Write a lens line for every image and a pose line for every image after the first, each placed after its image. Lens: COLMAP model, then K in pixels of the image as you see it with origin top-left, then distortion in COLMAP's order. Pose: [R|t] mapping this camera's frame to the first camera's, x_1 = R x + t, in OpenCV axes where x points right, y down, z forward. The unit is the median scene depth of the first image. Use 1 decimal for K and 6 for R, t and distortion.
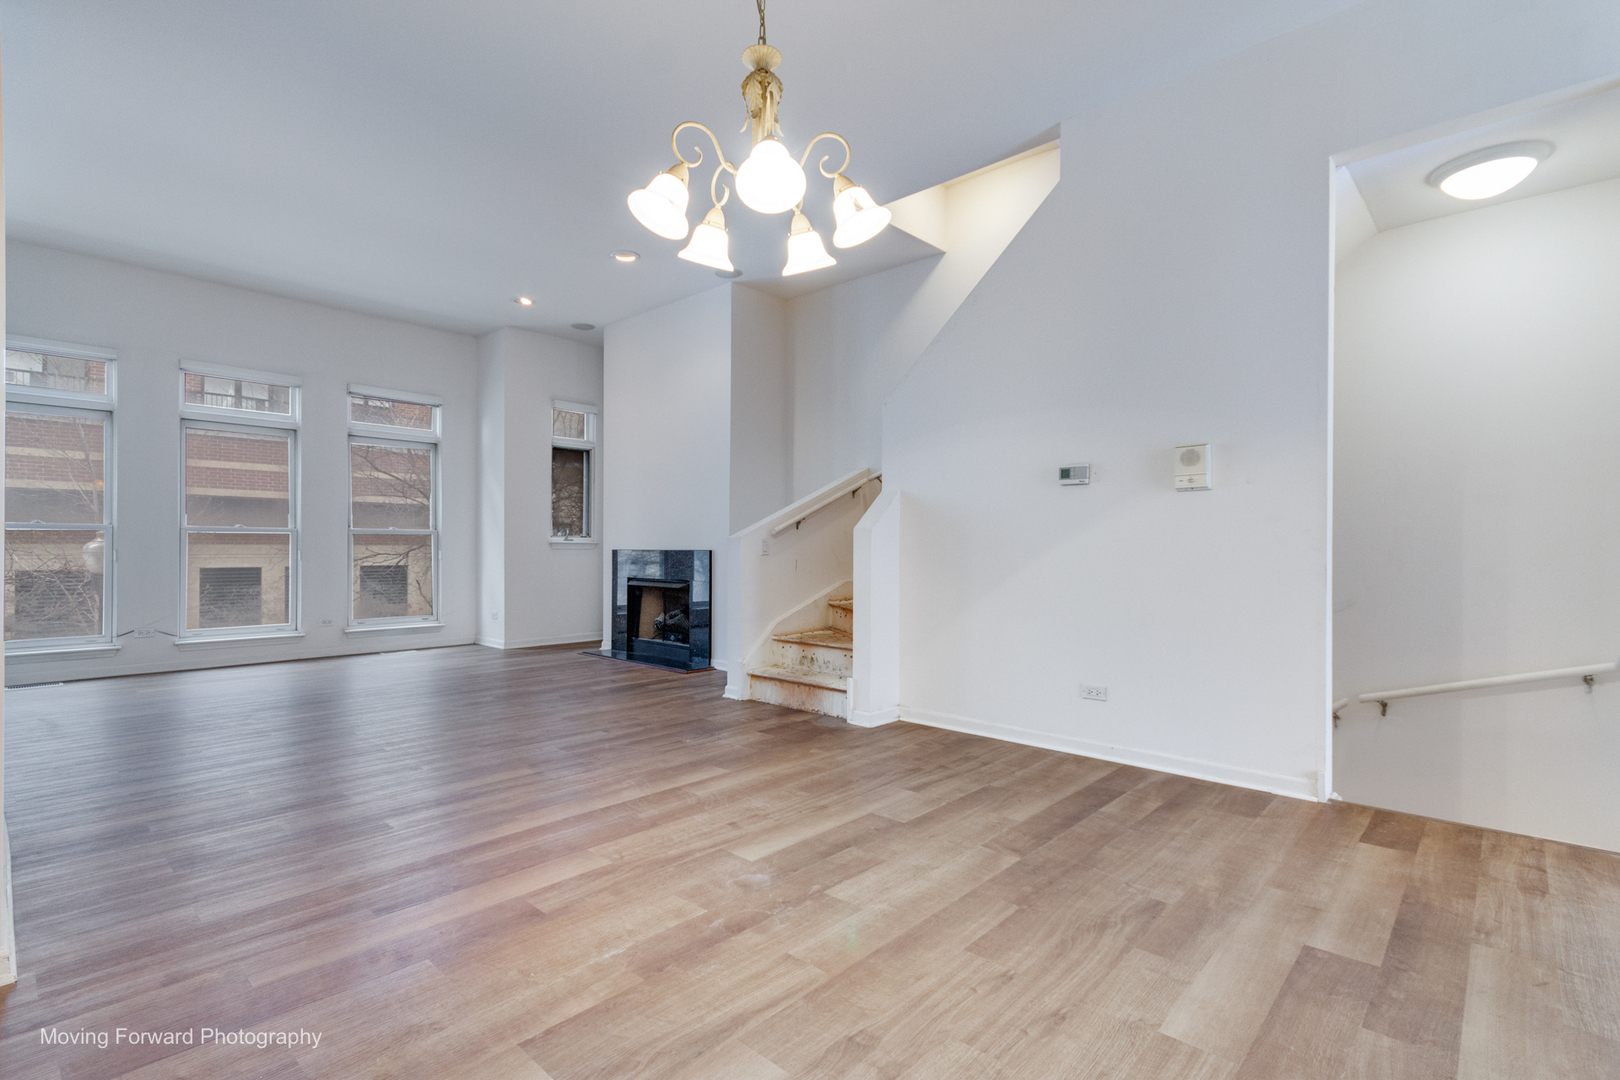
lens RADIAL K [[761.9, 0, 804.3], [0, 761.9, 549.9], [0, 0, 1]] dist [0.003882, 0.001385]
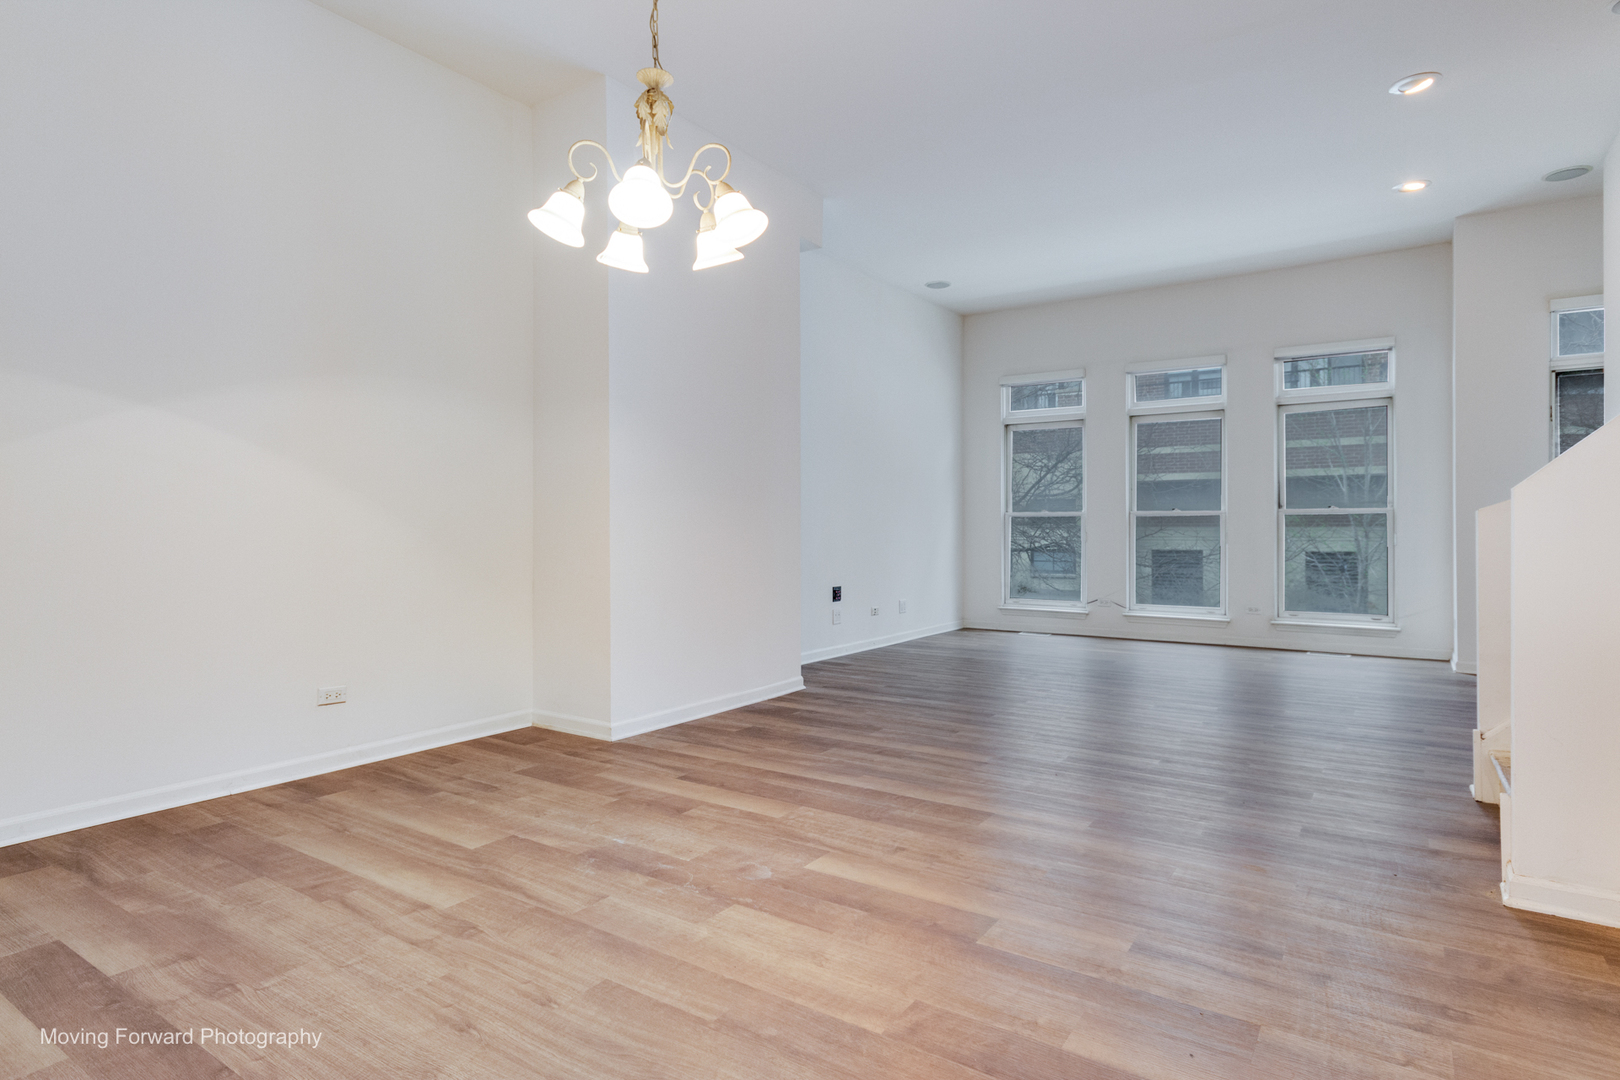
lens RADIAL K [[867.5, 0, 801.4], [0, 867.5, 531.1], [0, 0, 1]] dist [0.006482, 0.000938]
pose [[0.147494, -0.000836, -0.989063, 0.445143], [-0.000700, 0.999999, -0.000950, -0.000513], [0.989063, 0.000833, 0.147494, 0.382115]]
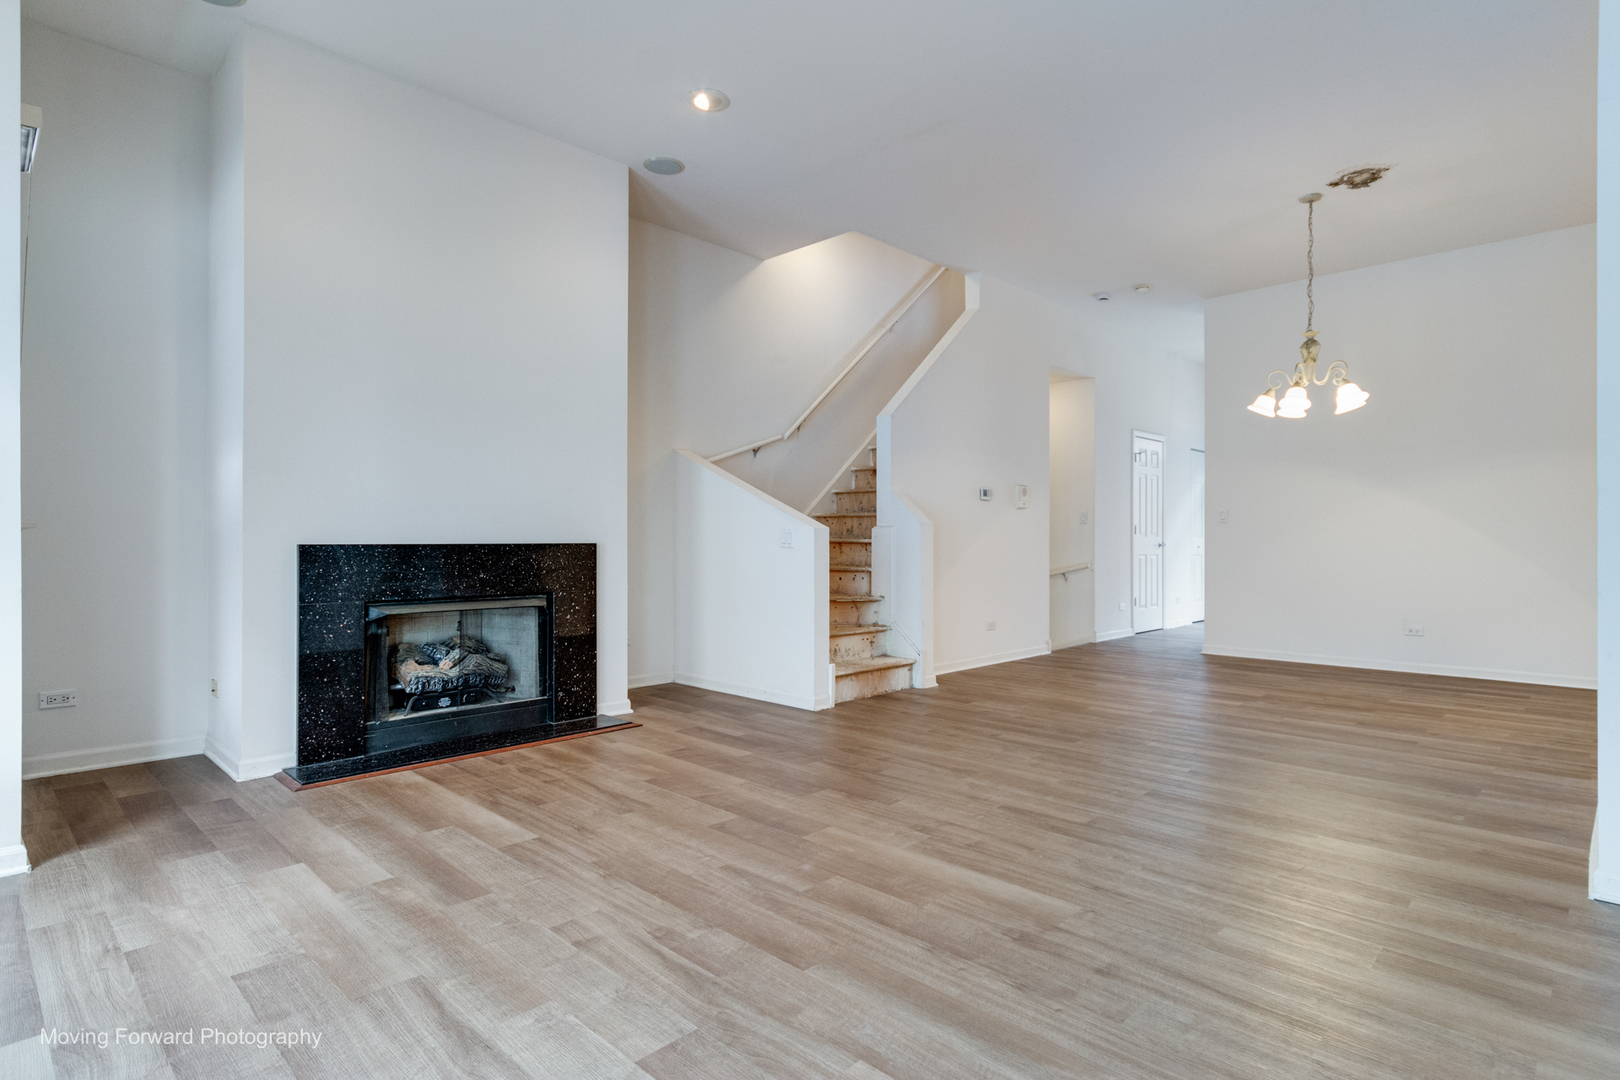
lens RADIAL K [[853.6, 0, 811.1], [0, 853.6, 538.5], [0, 0, 1]] dist [0.004101, 0.001301]
pose [[0.005934, -0.003678, 0.999976, -1.020161], [-0.000856, 0.999993, 0.003684, -0.007166], [-0.999982, -0.000878, 0.005931, 0.946027]]
